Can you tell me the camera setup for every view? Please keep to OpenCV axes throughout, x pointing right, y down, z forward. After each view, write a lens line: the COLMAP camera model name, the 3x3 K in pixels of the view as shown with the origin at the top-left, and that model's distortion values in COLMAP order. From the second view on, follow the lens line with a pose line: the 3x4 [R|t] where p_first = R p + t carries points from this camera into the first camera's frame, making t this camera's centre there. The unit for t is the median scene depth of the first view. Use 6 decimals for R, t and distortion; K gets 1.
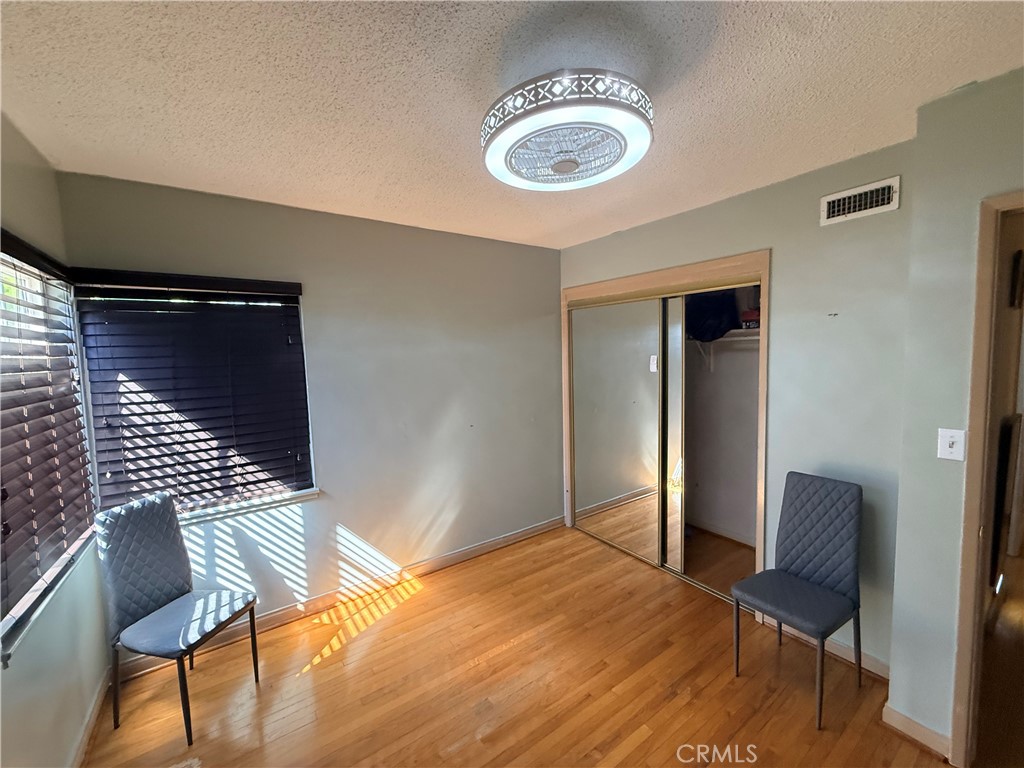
lens RADIAL K [[405.2, 0, 508.8], [0, 405.2, 384.5], [0, 0, 1]] dist [-0.001821, 0.000057]
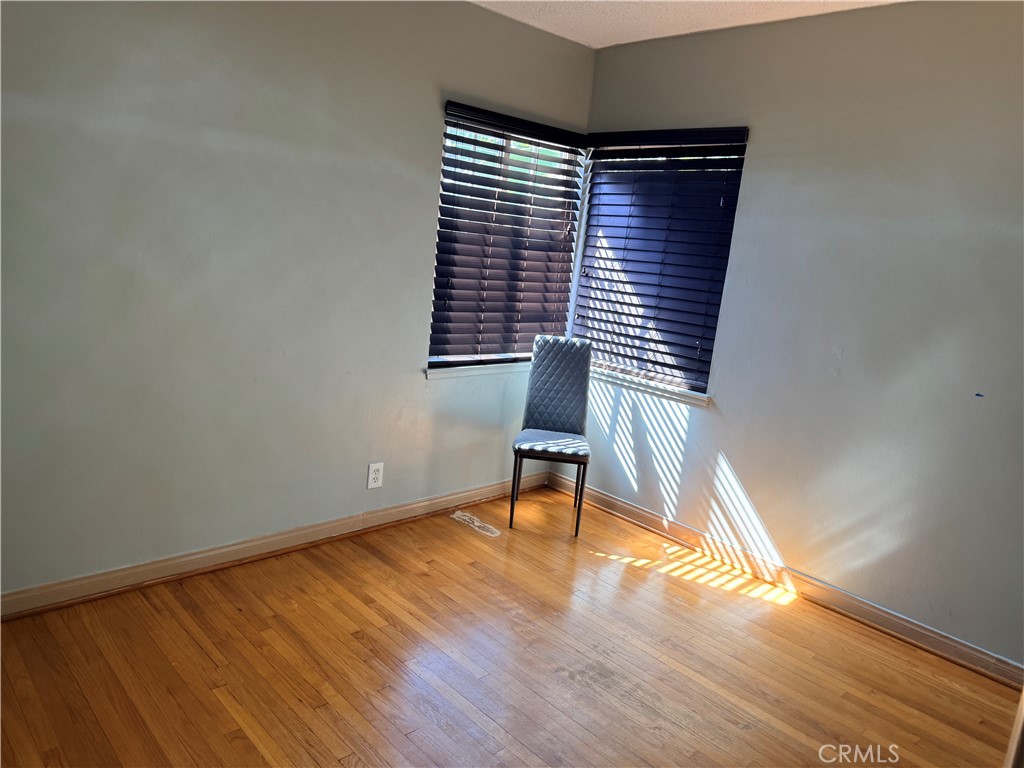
lens RADIAL K [[719.8, 0, 518.9], [0, 719.8, 389.5], [0, 0, 1]] dist [0.086559, -0.128236]
pose [[0.144580, 0.241189, -0.959648, 0.125314], [-0.172744, 0.961097, 0.215527, 0.000656], [0.974298, 0.134613, 0.180619, 0.058183]]
